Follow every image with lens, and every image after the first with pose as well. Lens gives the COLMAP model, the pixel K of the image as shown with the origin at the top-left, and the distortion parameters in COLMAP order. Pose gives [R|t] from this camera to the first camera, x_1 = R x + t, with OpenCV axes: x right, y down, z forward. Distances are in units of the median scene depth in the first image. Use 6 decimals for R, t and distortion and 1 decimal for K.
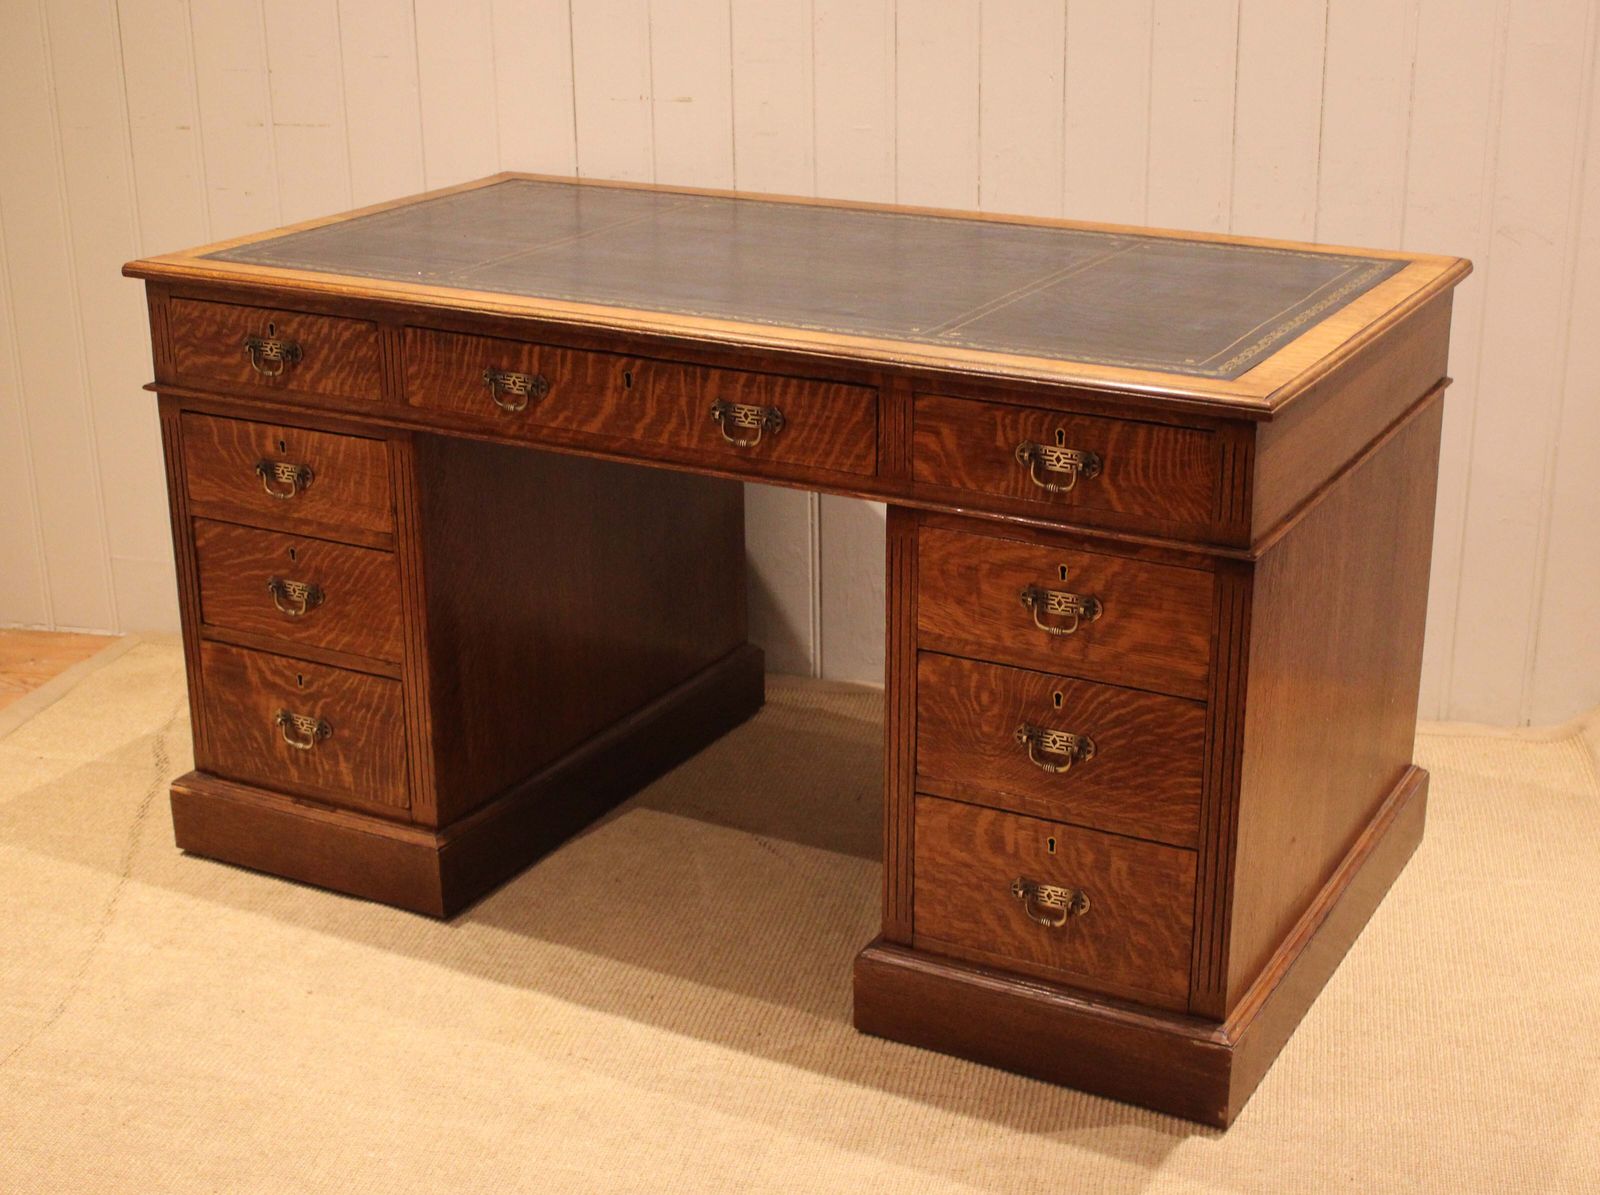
lens RADIAL K [[2324.6, 0, 879.5], [0, 2324.6, 586.9], [0, 0, 1]] dist [-0.152166, 0.000000]
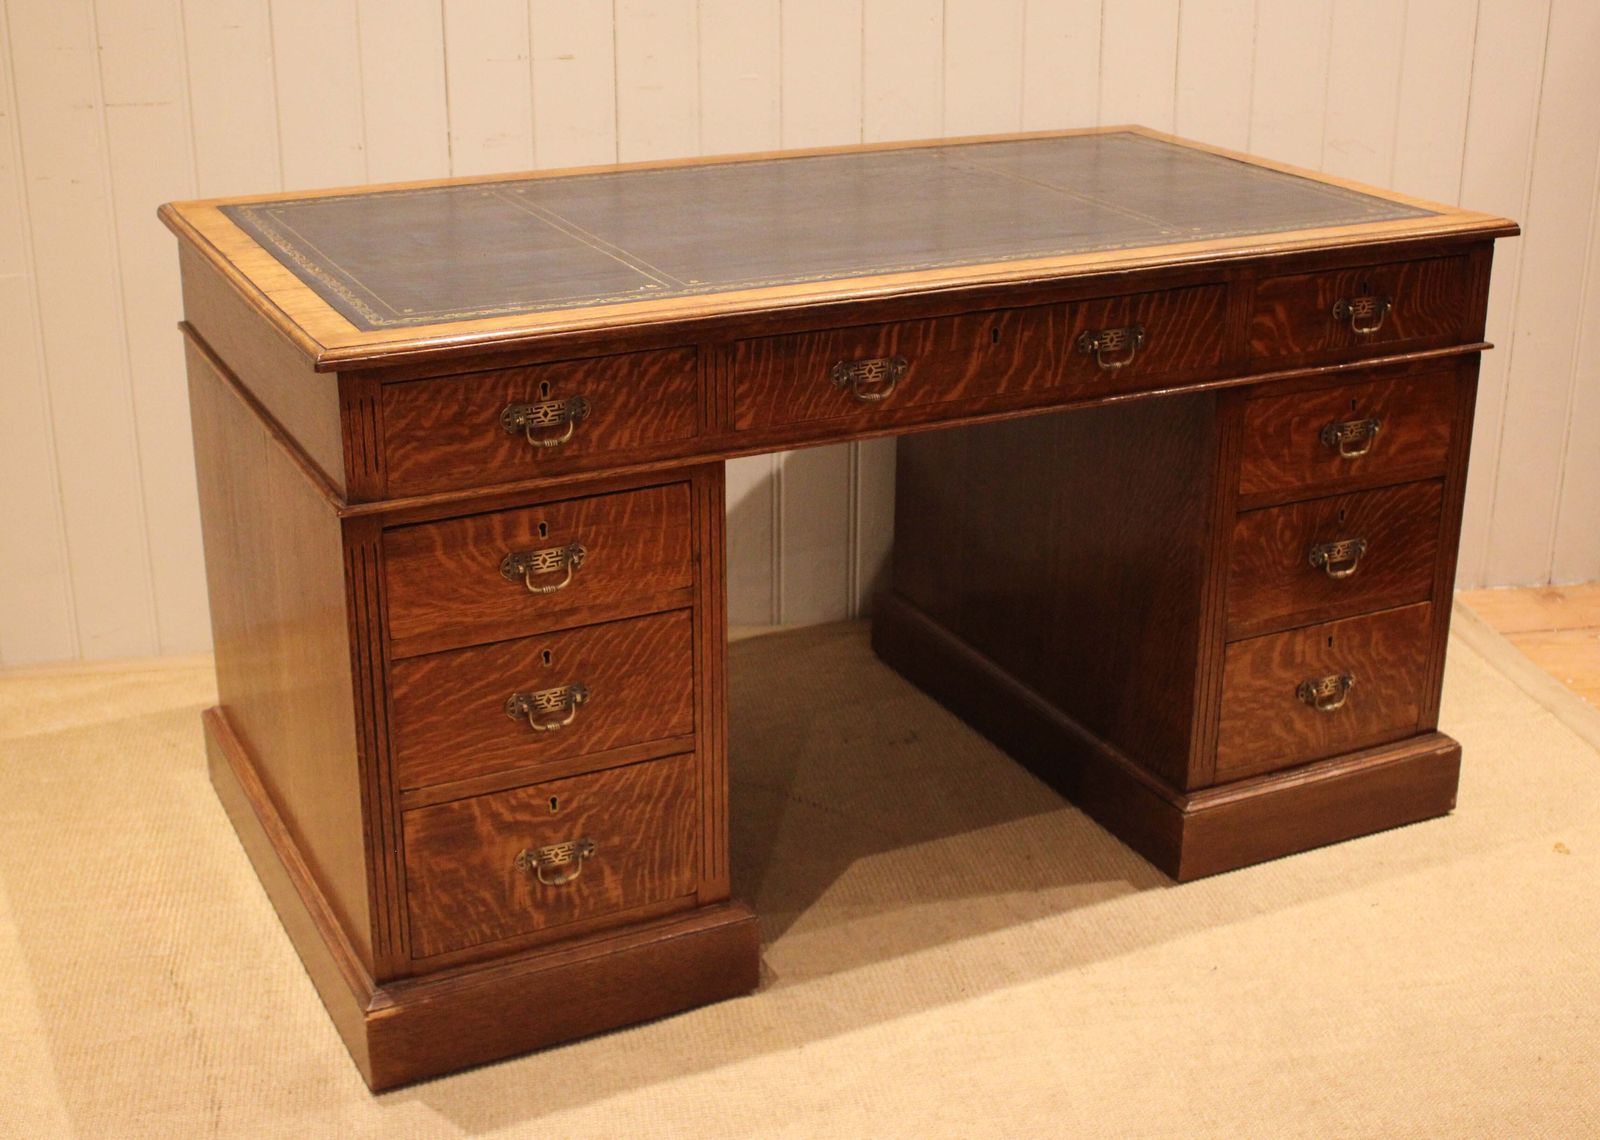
lens RADIAL K [[2167.3, 0, 887.0], [0, 2167.3, 575.6], [0, 0, 1]] dist [-0.041098, 0.000000]
pose [[0.604578, -0.297288, 0.738989, -0.759755], [0.258962, 0.950703, 0.170597, -0.145521], [-0.753275, 0.088231, 0.651760, 0.406199]]
